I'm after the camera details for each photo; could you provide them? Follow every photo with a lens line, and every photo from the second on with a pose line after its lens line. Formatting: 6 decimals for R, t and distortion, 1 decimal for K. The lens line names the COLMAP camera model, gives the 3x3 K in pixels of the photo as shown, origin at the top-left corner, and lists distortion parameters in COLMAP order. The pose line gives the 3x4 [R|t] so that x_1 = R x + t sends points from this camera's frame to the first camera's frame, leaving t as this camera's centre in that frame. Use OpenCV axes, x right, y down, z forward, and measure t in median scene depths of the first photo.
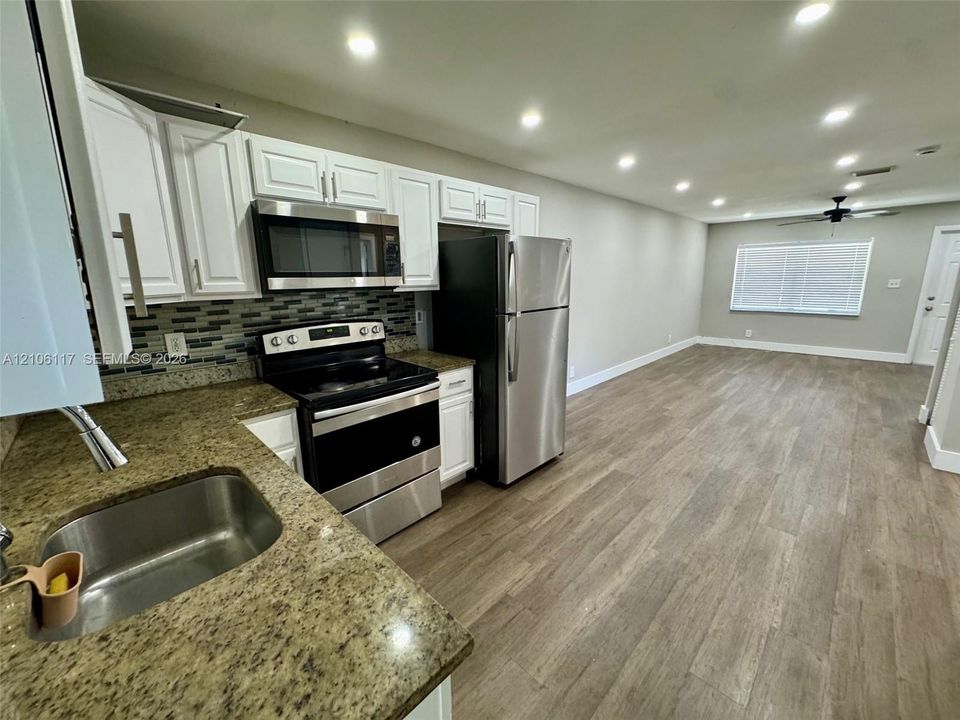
lens RADIAL K [[383.6, 0, 480.5], [0, 383.6, 359.3], [0, 0, 1]] dist [-0.000471, -0.000068]
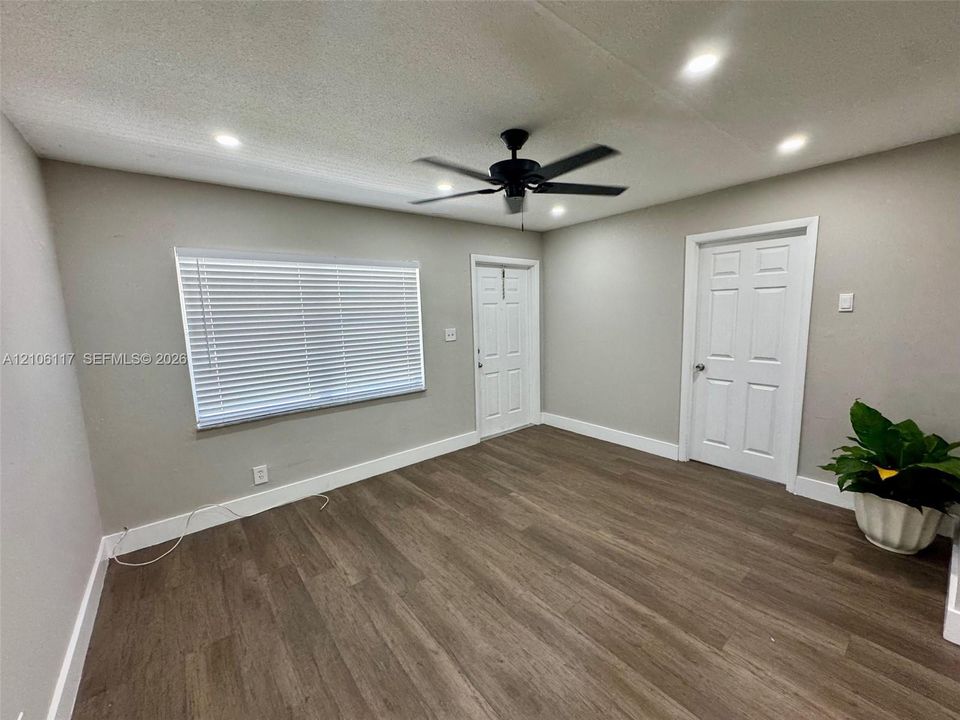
lens RADIAL K [[383.6, 0, 480.5], [0, 383.6, 359.3], [0, 0, 1]] dist [-0.000471, -0.000068]
pose [[0.109920, -0.118976, 0.986794, 0.587505], [0.237110, 0.967285, 0.090212, -0.276419], [-0.965244, 0.224063, 0.134534, 1.186277]]
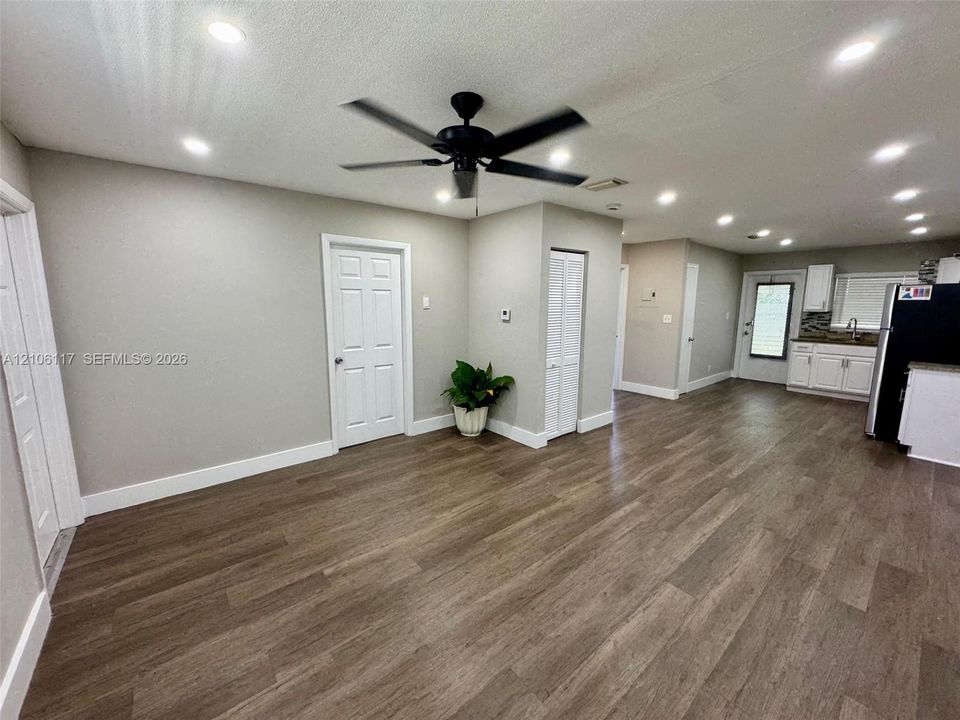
lens RADIAL K [[383.6, 0, 480.5], [0, 383.6, 359.3], [0, 0, 1]] dist [-0.000471, -0.000068]
pose [[-0.995457, -0.005294, 0.095067, 1.023013], [0.028698, 0.935338, 0.352588, -0.372707], [-0.090787, 0.353714, -0.930937, 1.613580]]
